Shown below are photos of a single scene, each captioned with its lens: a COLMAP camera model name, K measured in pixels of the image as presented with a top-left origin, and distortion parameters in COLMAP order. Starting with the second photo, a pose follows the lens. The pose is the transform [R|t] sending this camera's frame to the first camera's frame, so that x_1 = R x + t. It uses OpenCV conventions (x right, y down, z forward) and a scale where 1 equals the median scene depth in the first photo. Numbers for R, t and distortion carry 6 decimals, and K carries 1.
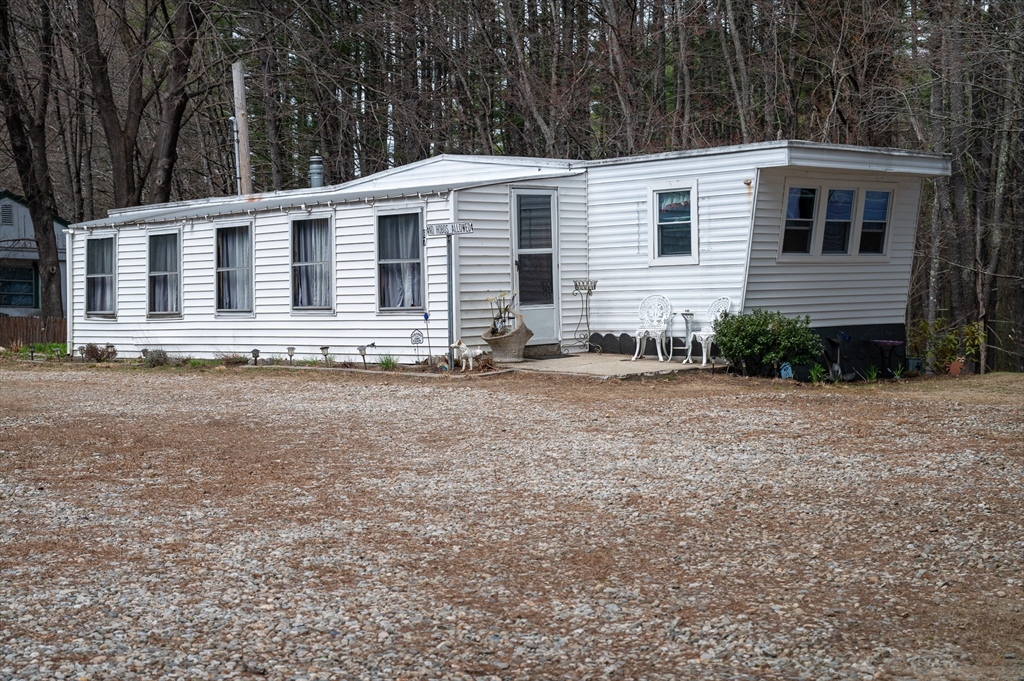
lens RADIAL K [[1659.3, 0, 511.4], [0, 1659.3, 335.0], [0, 0, 1]] dist [0.006736, 0.000000]
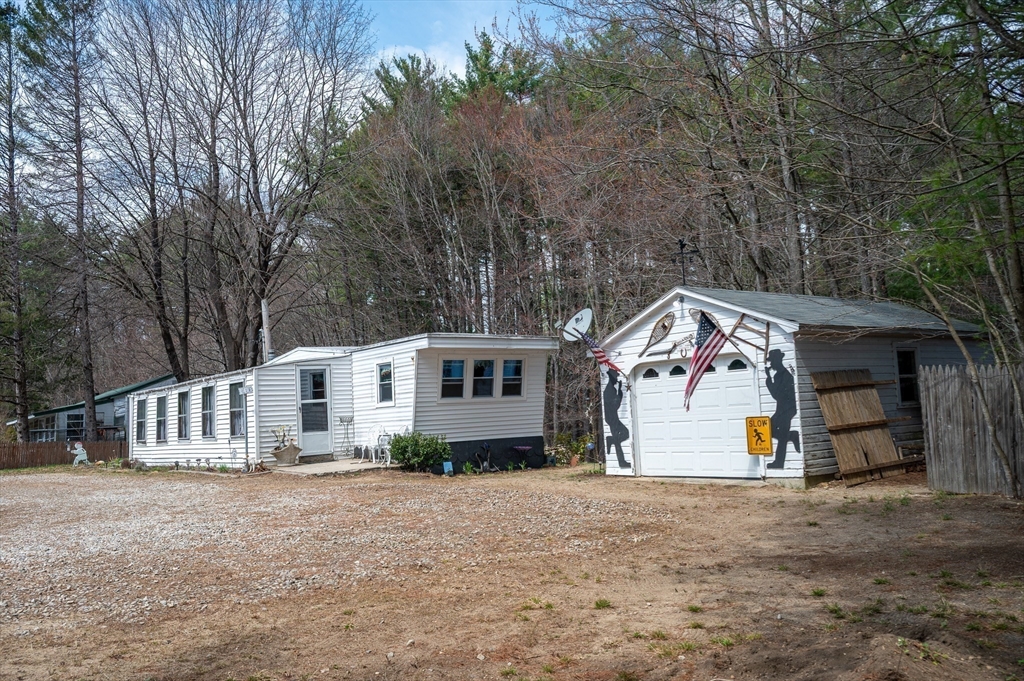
lens RADIAL K [[898.4, 0, 512.1], [0, 898.4, 343.5], [0, 0, 1]] dist [0.008978, -0.003539]
pose [[0.994803, -0.038104, -0.094420, 0.311394], [0.028066, 0.994029, -0.105448, -0.004958], [0.097874, 0.102250, 0.989932, 0.074856]]
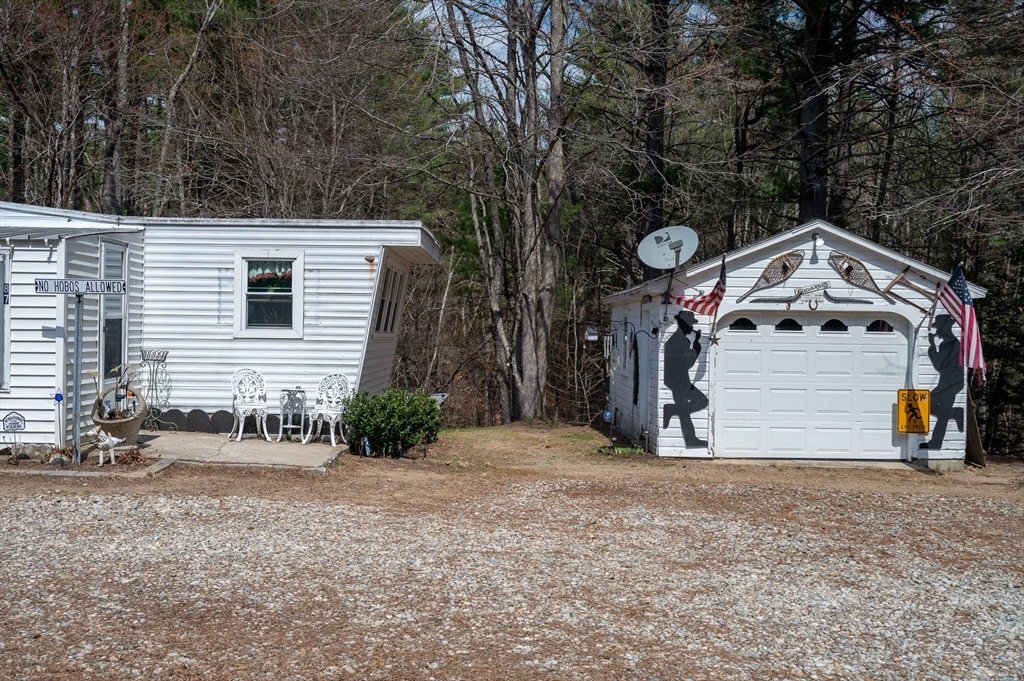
lens RADIAL K [[1129.2, 0, 513.8], [0, 1129.2, 339.8], [0, 0, 1]] dist [-0.011233, 0.000000]
pose [[0.690433, 0.029587, 0.722791, -0.264261], [-0.013220, 0.999512, -0.028285, -0.023928], [-0.723275, 0.009974, 0.690488, 0.439660]]
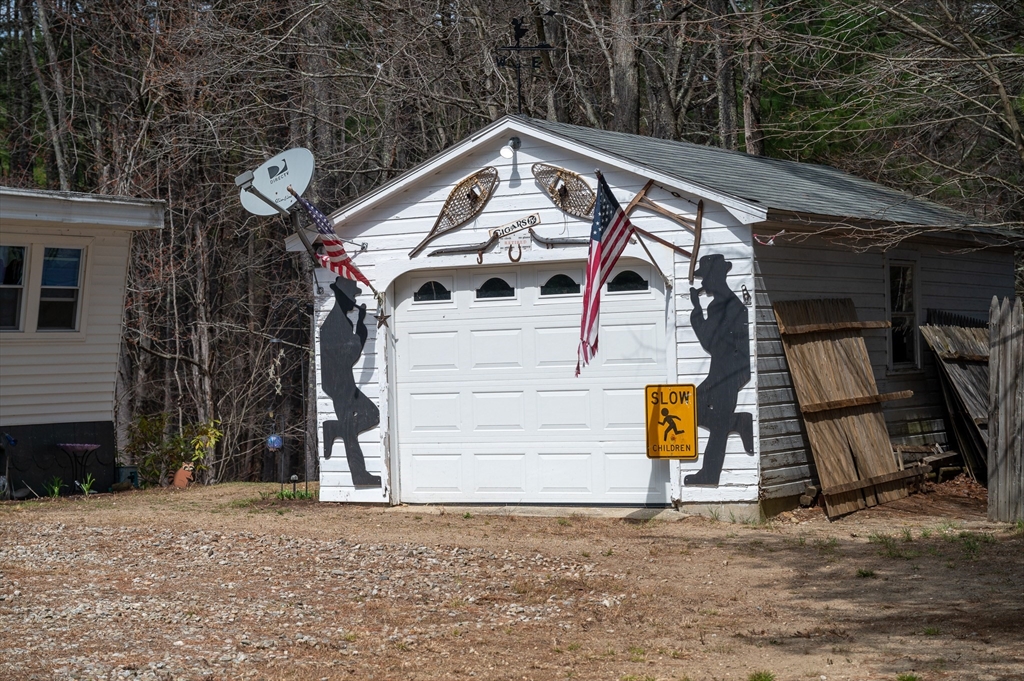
lens RADIAL K [[2207.5, 0, 515.0], [0, 2207.5, 337.4], [0, 0, 1]] dist [0.005556, 0.000000]
pose [[0.962238, -0.003254, 0.272189, 0.145589], [0.015134, 0.999022, -0.041557, -0.000330], [-0.271787, 0.044107, 0.961346, -0.029242]]
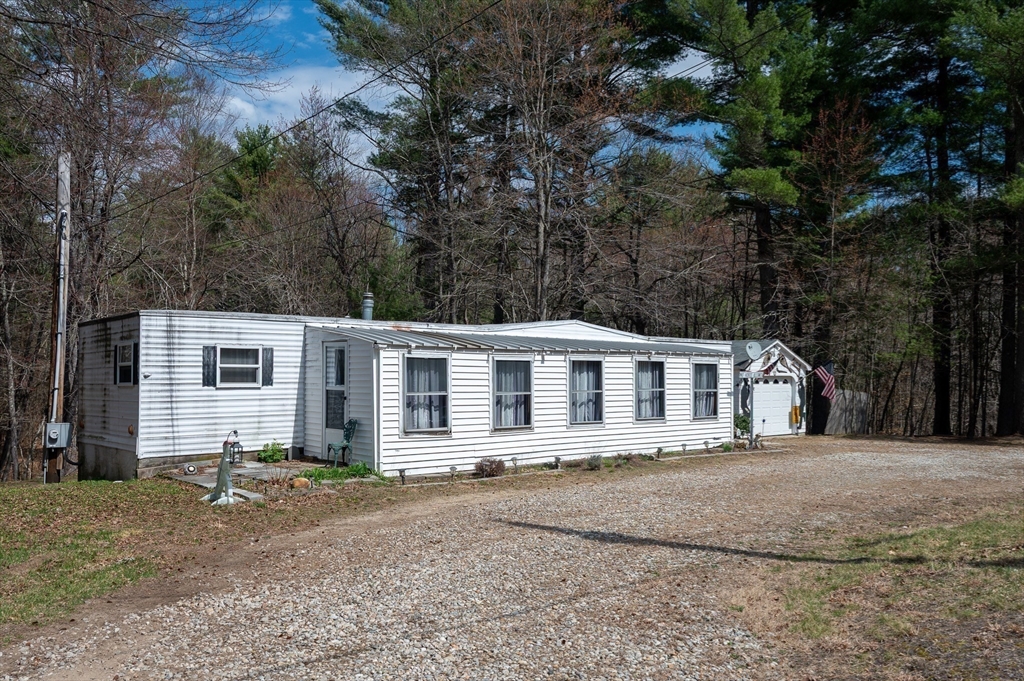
lens RADIAL K [[846.6, 0, 518.3], [0, 846.6, 347.8], [0, 0, 1]] dist [0.001790, 0.013647]
pose [[0.030728, 0.056403, 0.997935, -0.959569], [0.020849, 0.998153, -0.057057, -0.041391], [-0.999310, 0.022559, 0.029495, 1.155004]]
